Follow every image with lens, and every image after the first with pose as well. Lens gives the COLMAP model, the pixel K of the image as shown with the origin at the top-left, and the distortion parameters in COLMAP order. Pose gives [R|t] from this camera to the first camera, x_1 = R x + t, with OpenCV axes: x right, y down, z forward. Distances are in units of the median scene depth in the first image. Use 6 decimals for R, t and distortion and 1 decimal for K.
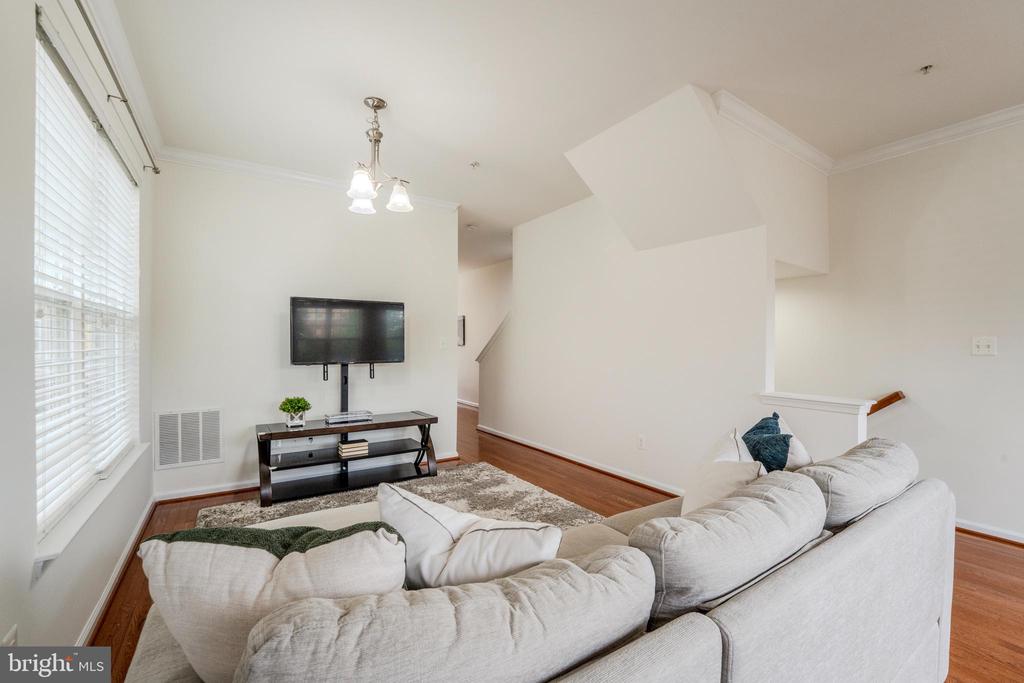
lens RADIAL K [[422.1, 0, 514.2], [0, 422.1, 347.9], [0, 0, 1]] dist [-0.020148, -0.000914]
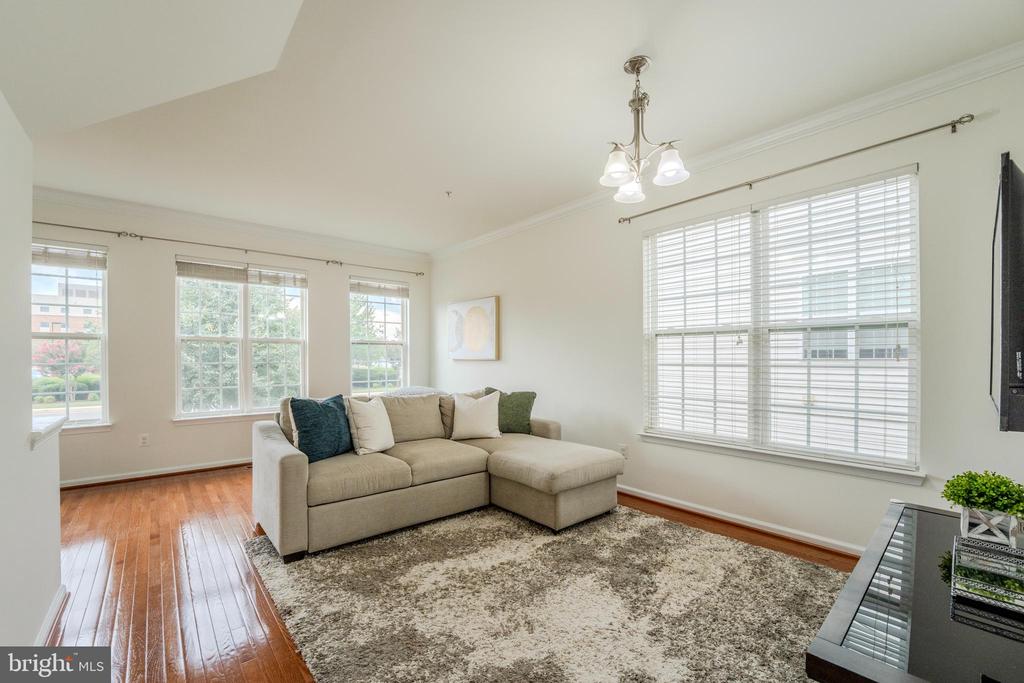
lens RADIAL K [[422.1, 0, 509.3], [0, 422.1, 349.0], [0, 0, 1]] dist [-0.020148, -0.000914]
pose [[-0.990962, -0.007802, -0.133914, 0.023510], [-0.005040, 0.999768, -0.020949, -0.000468], [0.134047, -0.020085, -0.990771, 1.376783]]
